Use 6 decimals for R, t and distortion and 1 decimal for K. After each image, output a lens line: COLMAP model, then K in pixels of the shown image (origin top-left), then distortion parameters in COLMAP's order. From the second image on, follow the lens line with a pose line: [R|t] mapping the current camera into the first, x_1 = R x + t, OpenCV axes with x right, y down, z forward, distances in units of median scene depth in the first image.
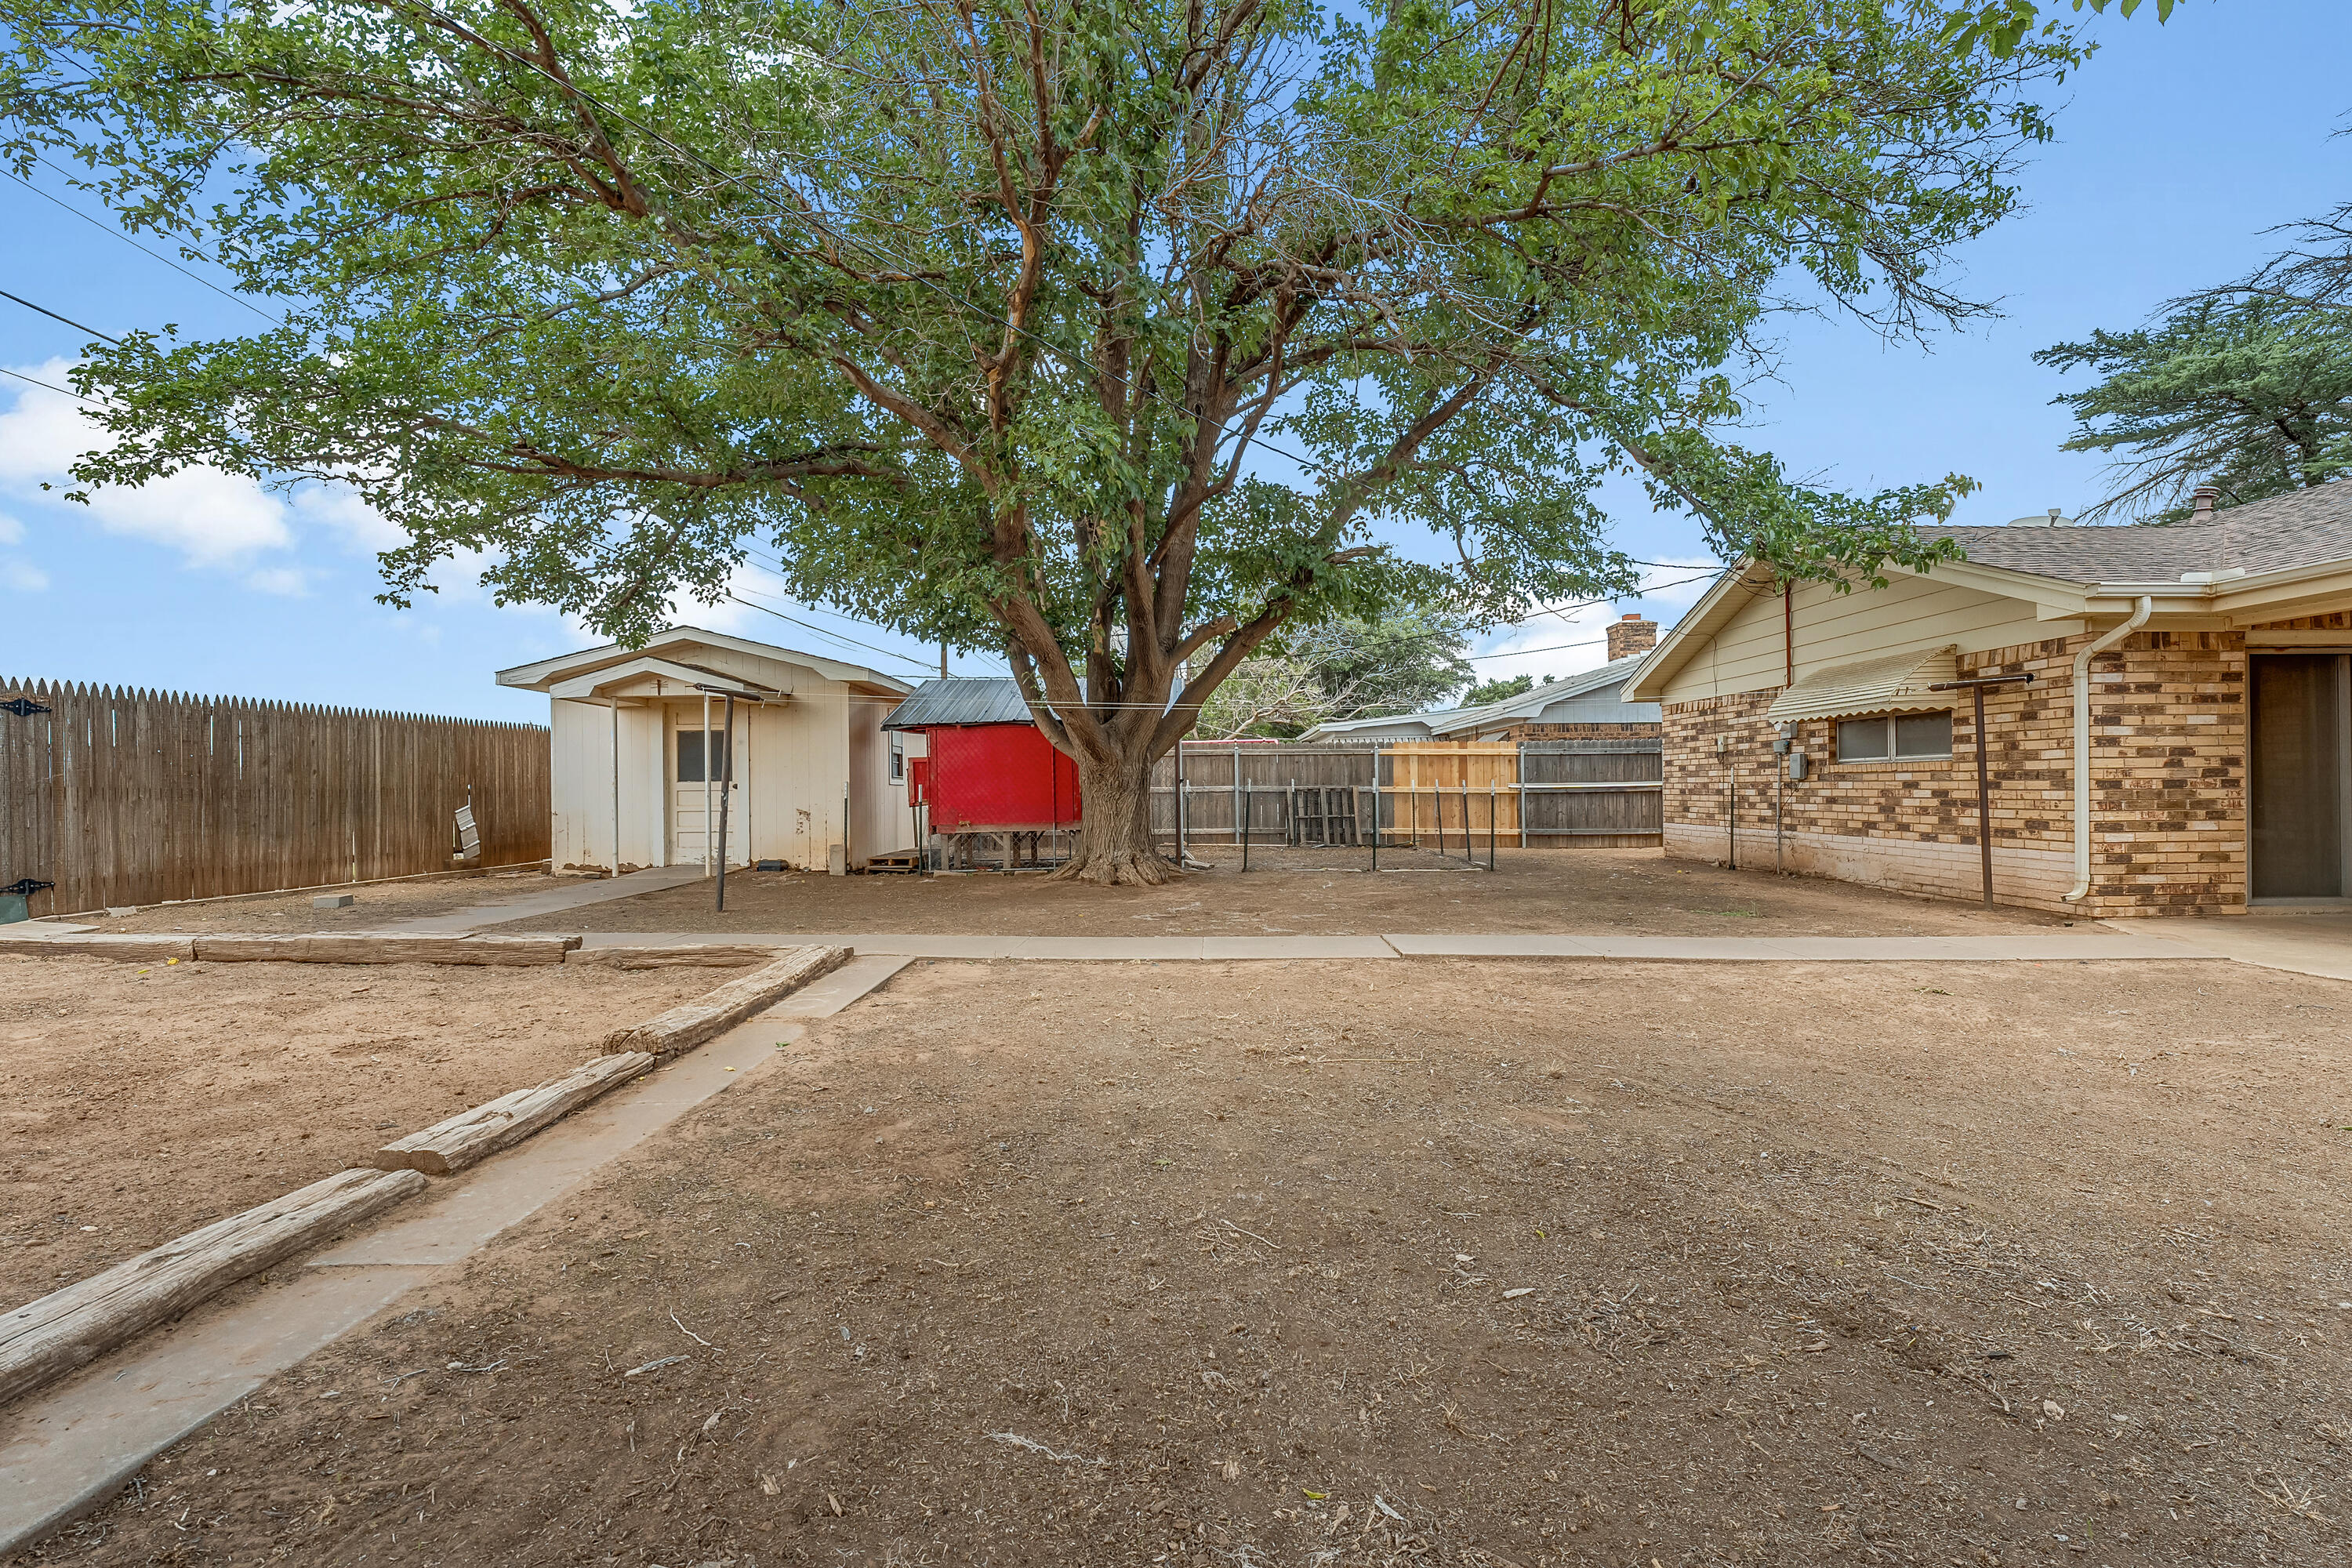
lens RADIAL K [[1068.0, 0, 1171.5], [0, 1068.0, 786.4], [0, 0, 1]] dist [0.000628, 0.000082]
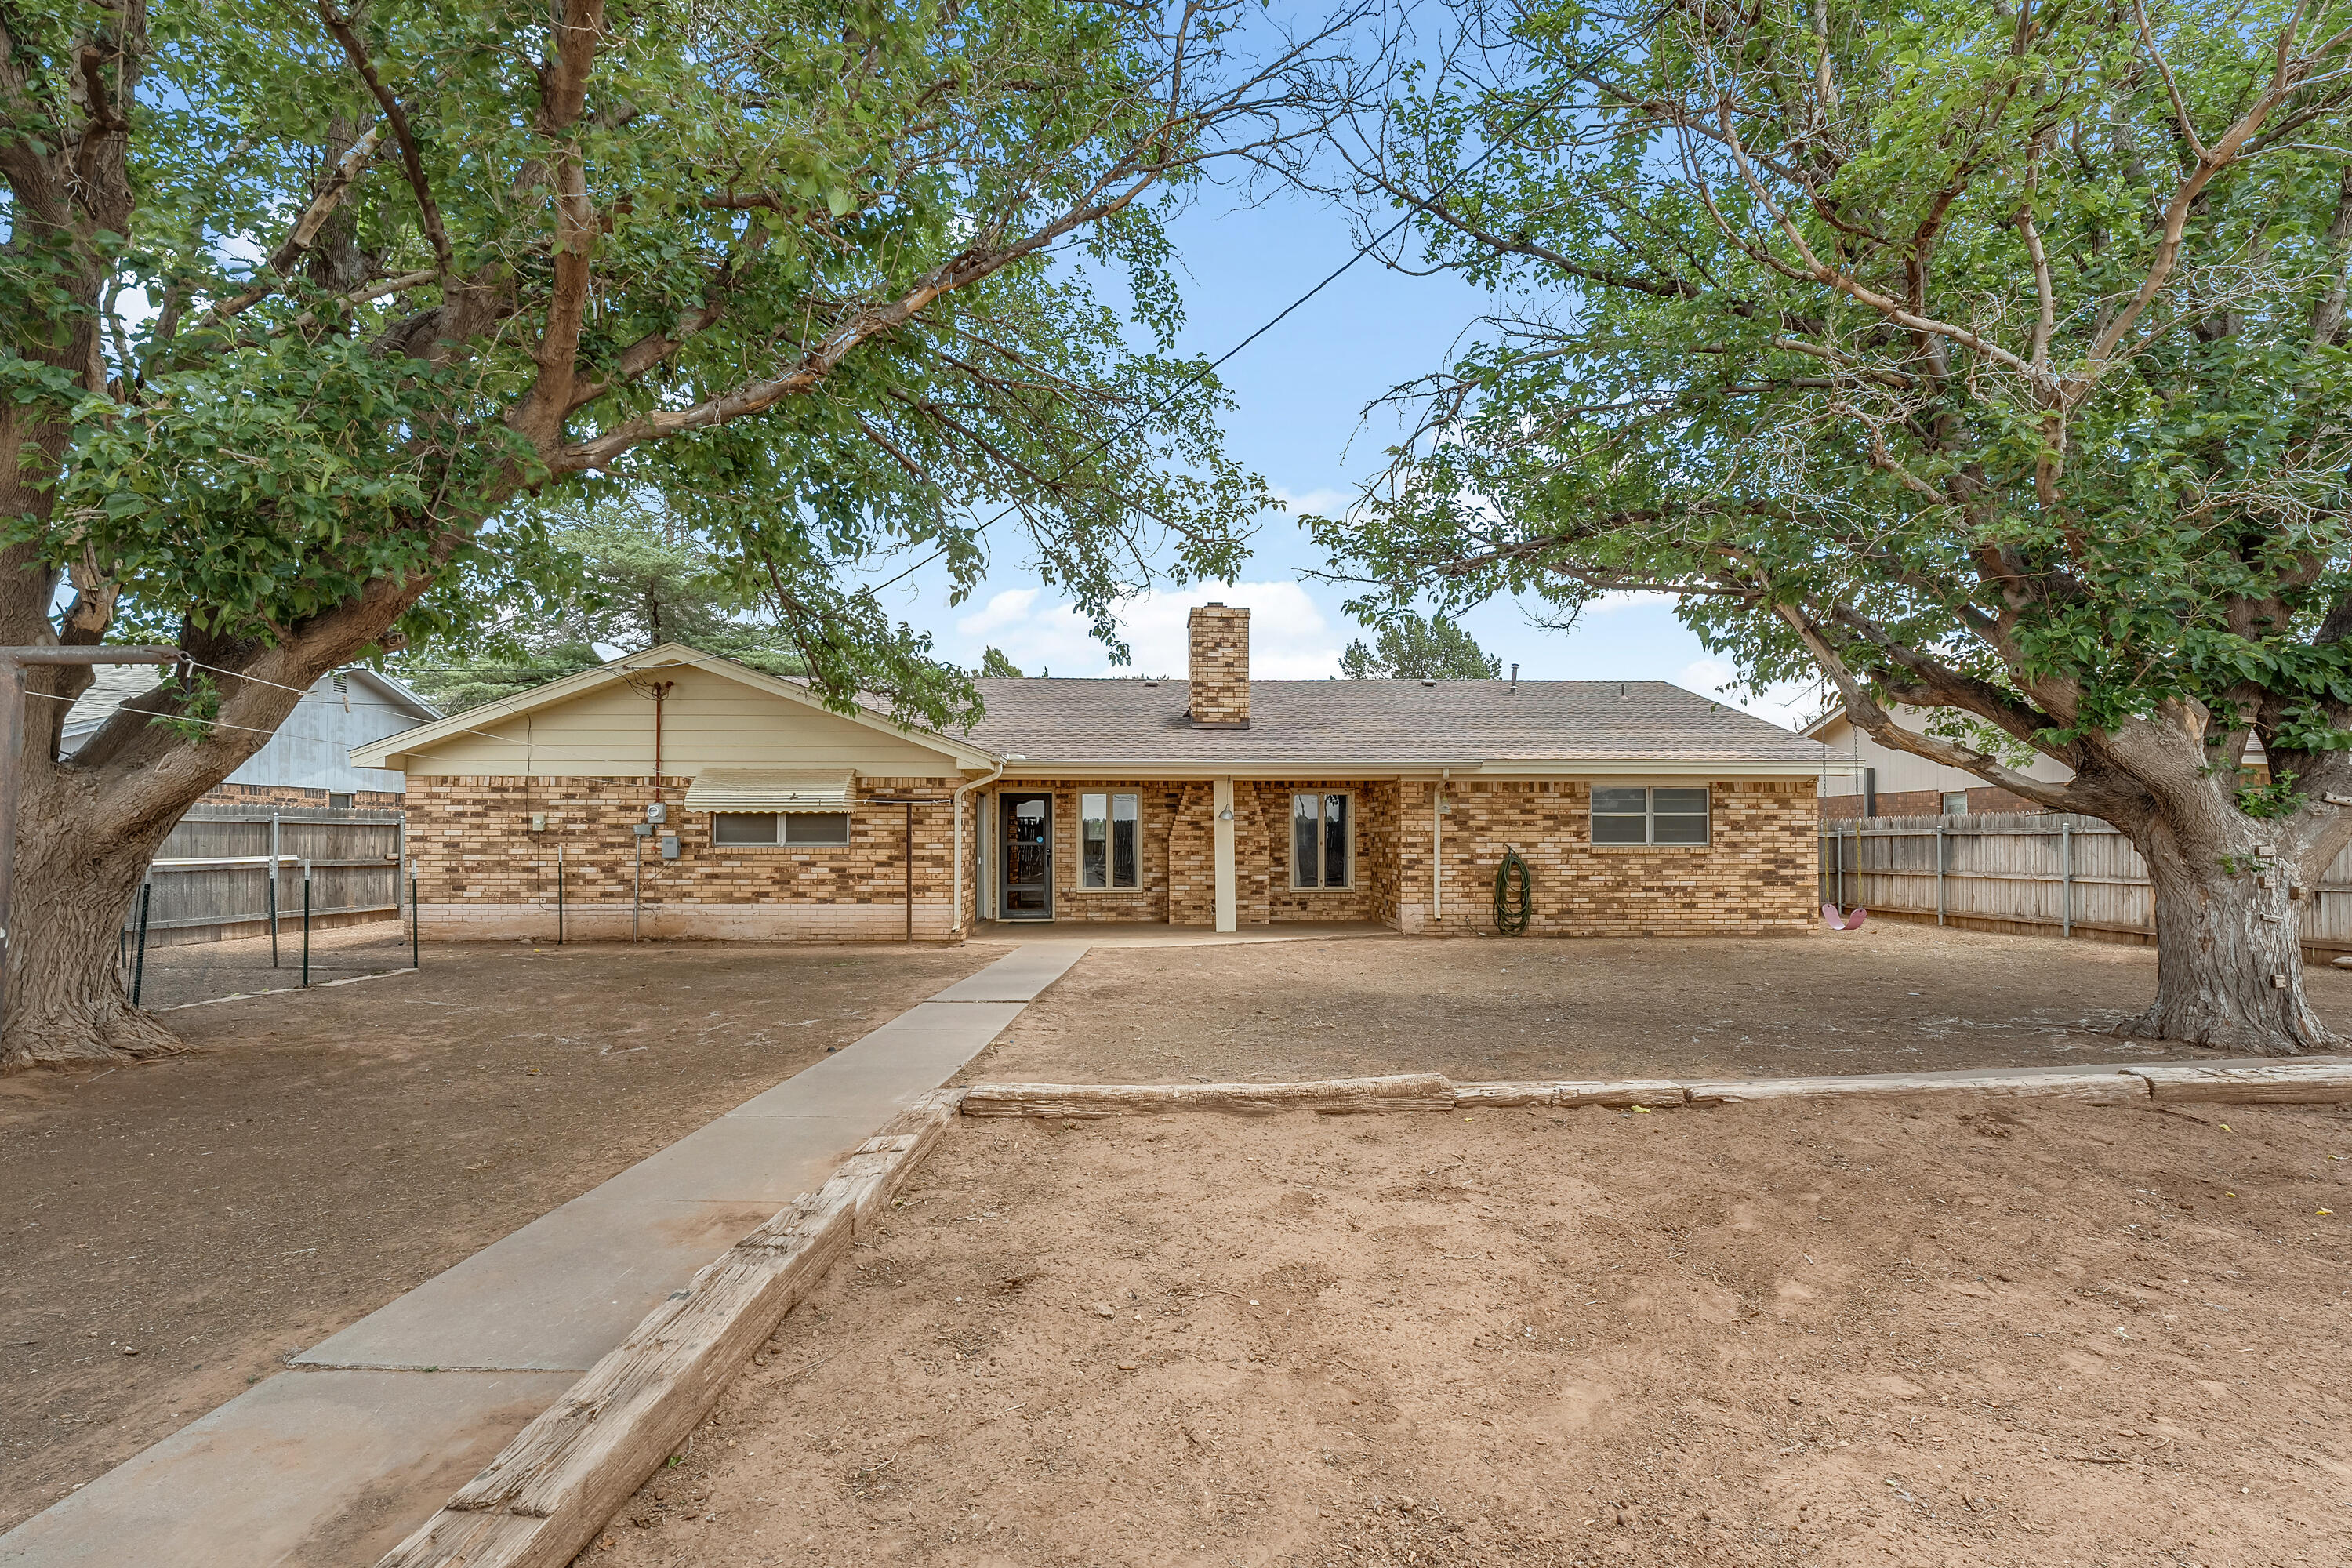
lens RADIAL K [[1068.0, 0, 1175.7], [0, 1068.0, 796.3], [0, 0, 1]] dist [0.000628, 0.000082]
pose [[-0.038966, 0.052602, 0.997855, -0.777459], [-0.002825, 0.998604, -0.052752, -0.018615], [-0.999237, -0.004874, -0.038763, 0.620223]]
